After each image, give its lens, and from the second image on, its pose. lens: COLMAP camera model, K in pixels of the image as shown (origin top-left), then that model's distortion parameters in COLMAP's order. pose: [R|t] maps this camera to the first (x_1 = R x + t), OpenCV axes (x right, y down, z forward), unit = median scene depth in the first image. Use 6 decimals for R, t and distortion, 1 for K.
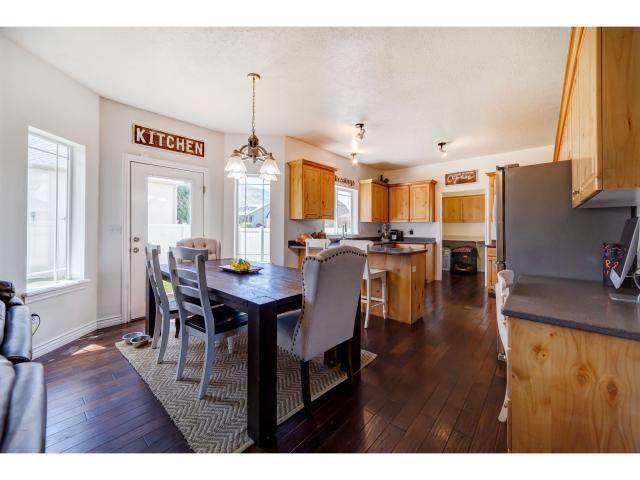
lens RADIAL K [[247.3, 0, 324.1], [0, 247.3, 227.5], [0, 0, 1]] dist [0.002487, 0.000218]
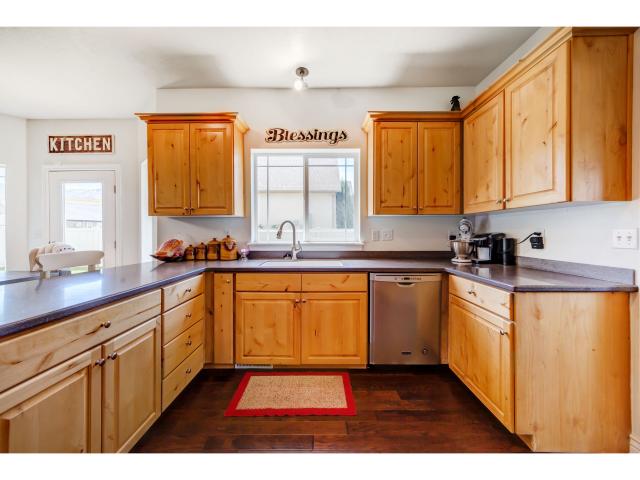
lens RADIAL K [[247.3, 0, 319.8], [0, 247.3, 231.8], [0, 0, 1]] dist [0.002487, 0.000218]
pose [[0.658603, -0.006729, -0.752461, 0.439092], [0.010378, 0.999946, 0.000141, 0.004267], [0.752419, -0.007902, 0.658637, 0.644287]]
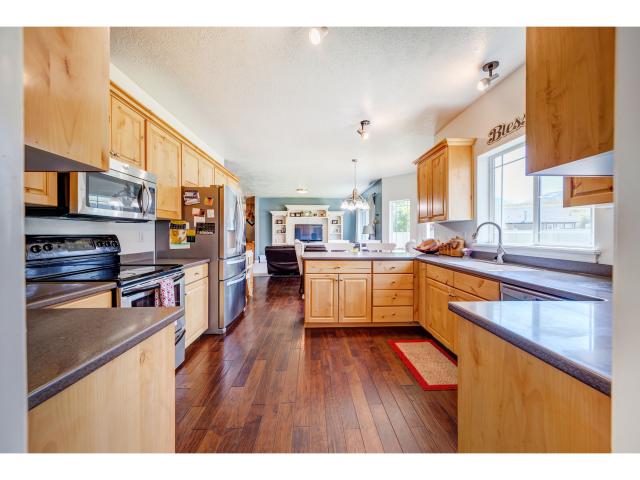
lens RADIAL K [[247.3, 0, 319.3], [0, 247.3, 237.1], [0, 0, 1]] dist [0.002487, 0.000218]
pose [[-0.720285, 0.004142, -0.693666, 0.585431], [0.007398, 0.999971, -0.001710, 0.008681], [0.693639, -0.006364, -0.720295, 0.995374]]
